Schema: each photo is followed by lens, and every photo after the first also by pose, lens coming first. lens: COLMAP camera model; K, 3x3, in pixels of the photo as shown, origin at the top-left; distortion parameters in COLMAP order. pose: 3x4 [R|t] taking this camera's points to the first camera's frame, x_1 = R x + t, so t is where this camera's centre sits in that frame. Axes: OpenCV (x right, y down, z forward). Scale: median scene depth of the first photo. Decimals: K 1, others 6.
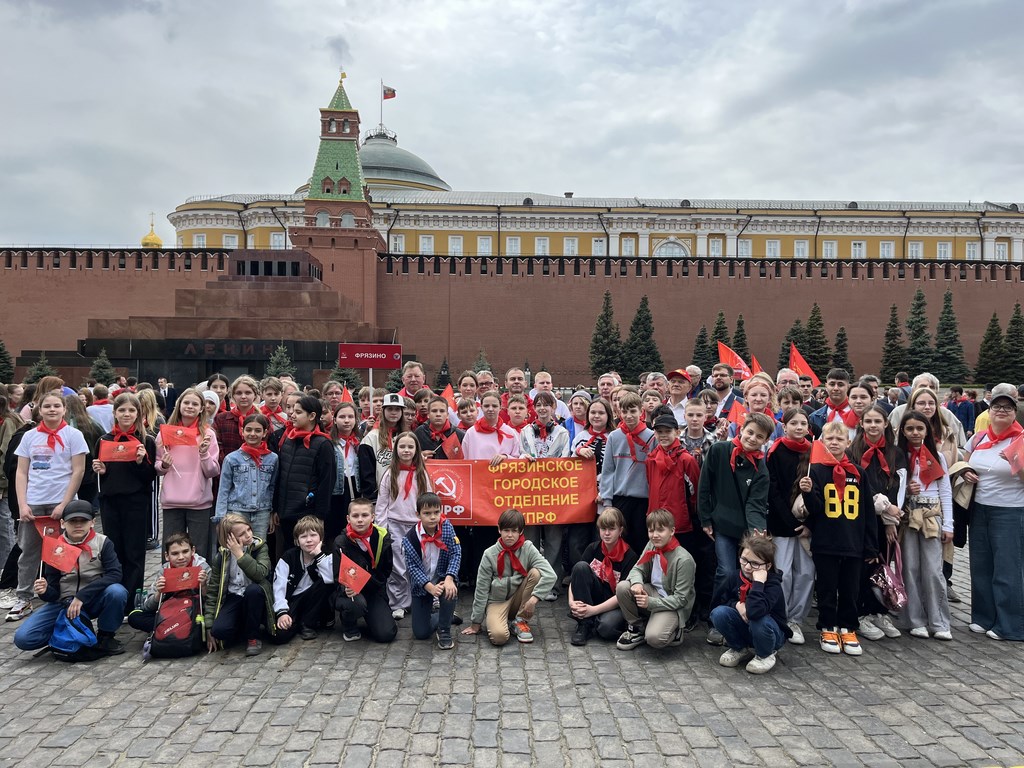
lens RADIAL K [[783.8, 0, 525.1], [0, 783.8, 380.2], [0, 0, 1]] dist [0.071542, -0.092478]
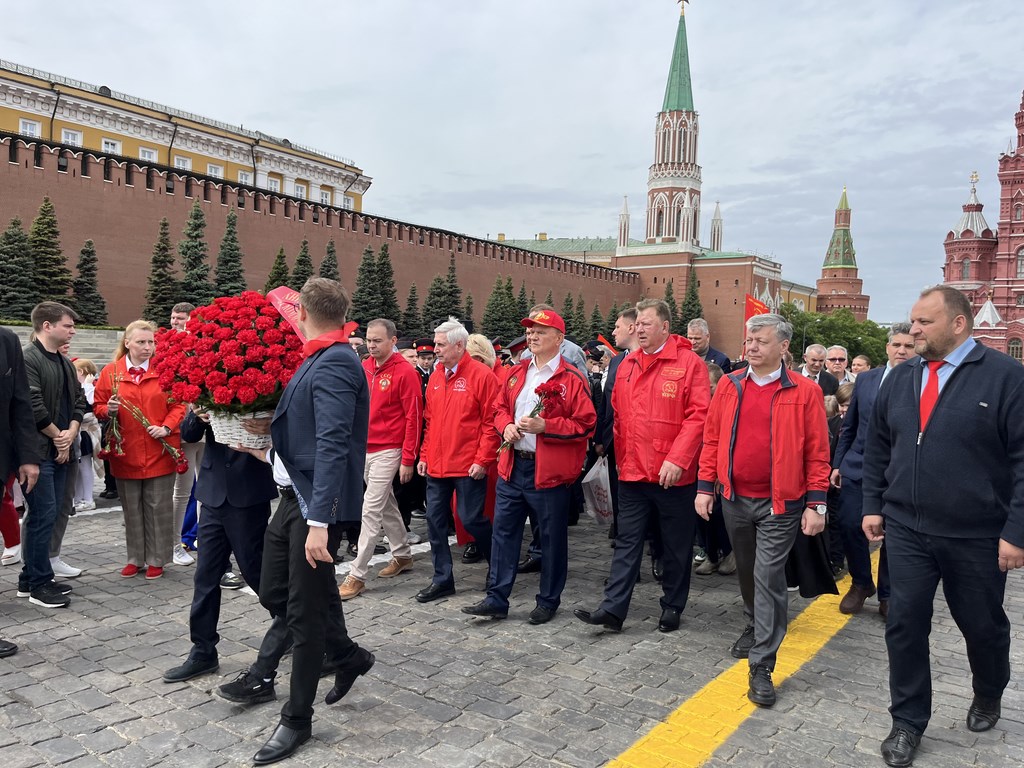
lens RADIAL K [[767.2, 0, 508.7], [0, 767.2, 369.0], [0, 0, 1]] dist [0.070733, -0.101838]
pose [[0.634395, -0.000495, 0.773009, 0.101736], [-0.040128, 0.998630, 0.033572, 0.004457], [-0.771967, -0.052317, 0.633507, 0.262128]]
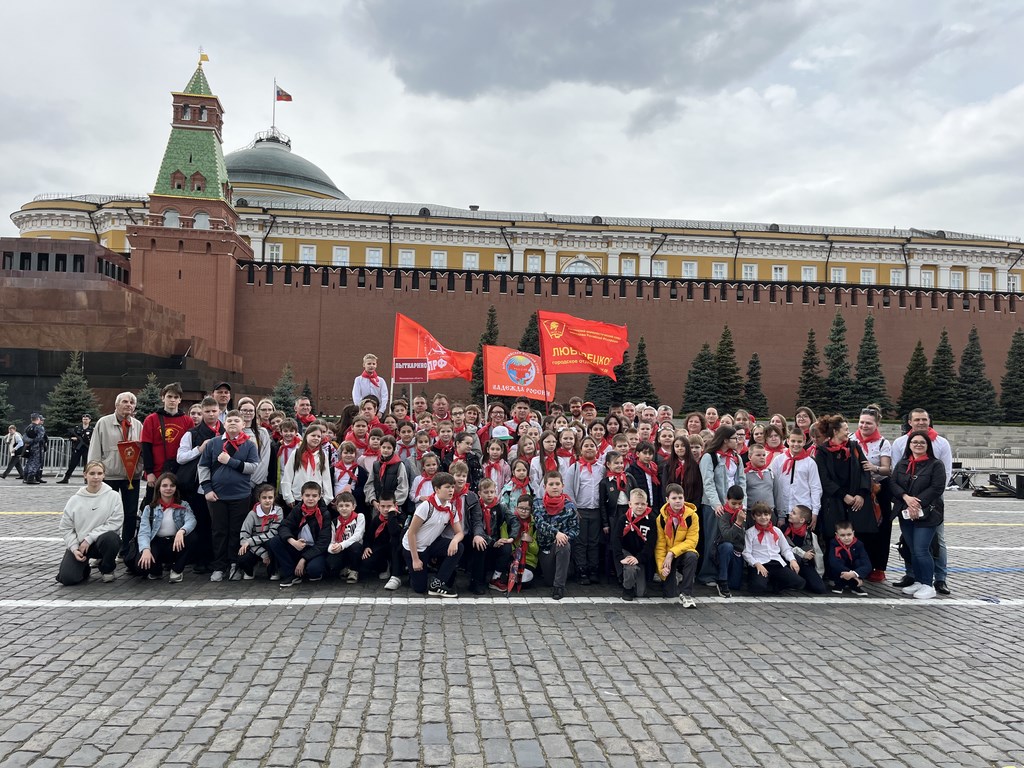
lens RADIAL K [[783.8, 0, 525.1], [0, 783.8, 380.2], [0, 0, 1]] dist [0.071542, -0.092478]
pose [[0.997574, 0.016127, 0.067726, 0.071723], [-0.013328, 0.999047, -0.041574, 0.002931], [-0.068332, 0.040571, 0.996837, 0.114946]]
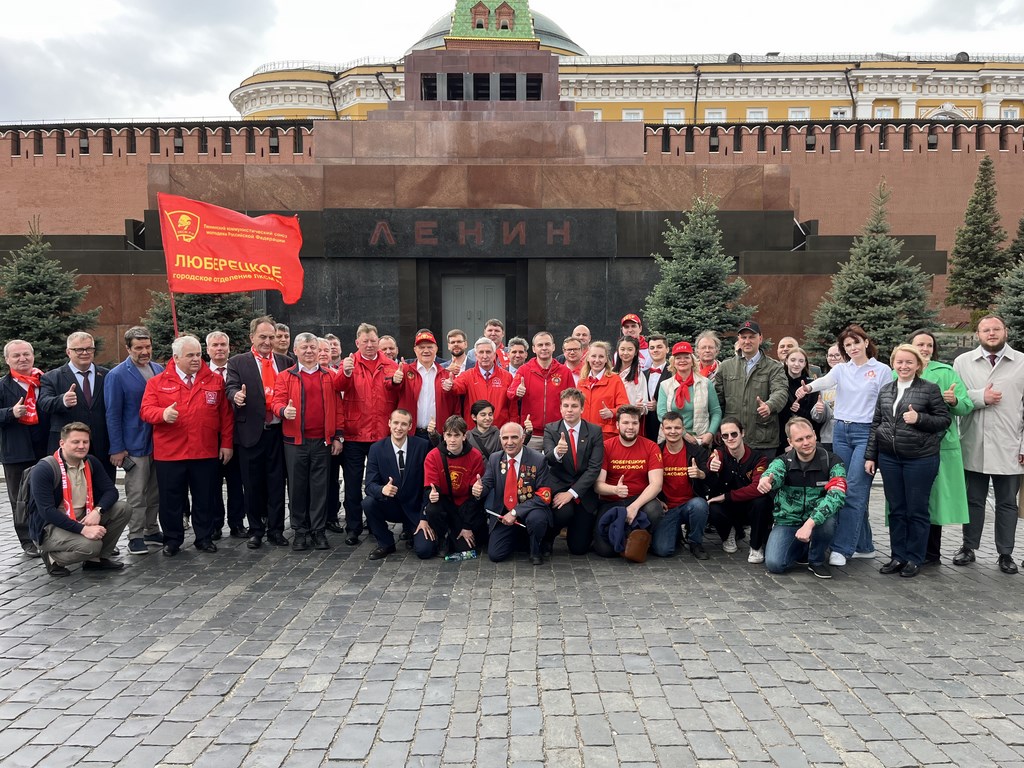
lens RADIAL K [[773.7, 0, 514.6], [0, 773.7, 379.5], [0, 0, 1]] dist [0.073723, -0.089357]
pose [[0.998891, -0.005138, -0.046797, -0.188367], [0.008537, 0.997314, 0.072739, 0.005511], [0.046298, -0.073058, 0.996252, 0.327705]]
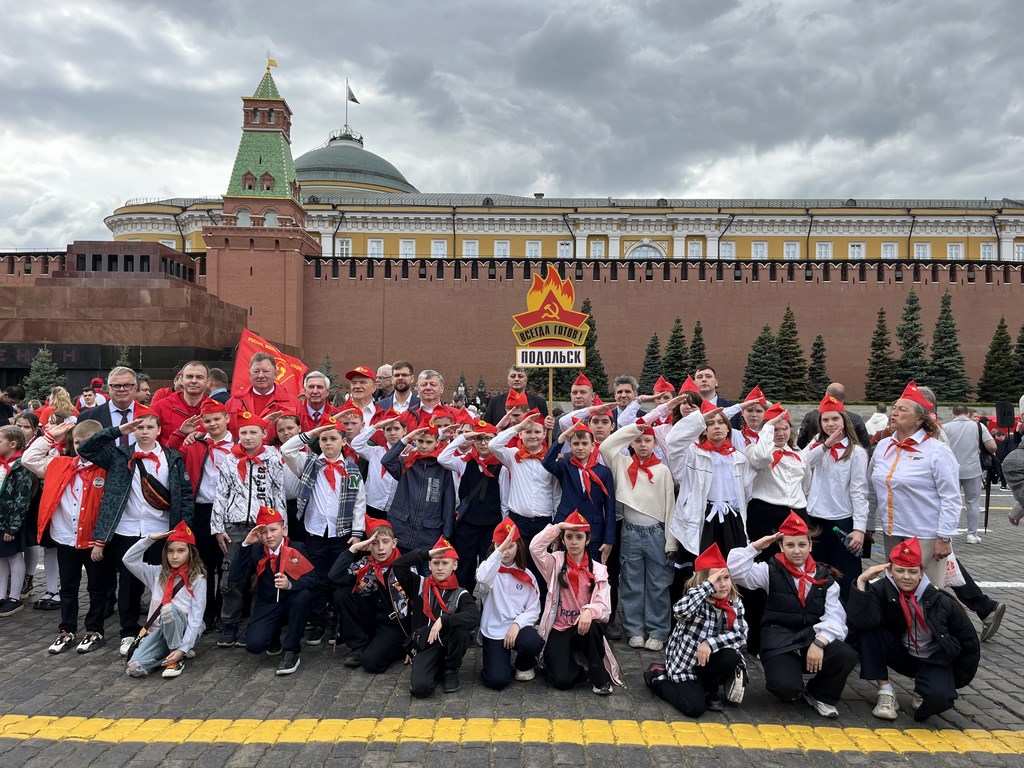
lens RADIAL K [[783.8, 0, 525.1], [0, 783.8, 380.2], [0, 0, 1]] dist [0.071542, -0.092478]
pose [[0.998884, 0.001101, -0.047212, 0.106460], [-0.002316, 0.999667, -0.025693, 0.003782], [0.047168, 0.025774, 0.998554, 0.112919]]
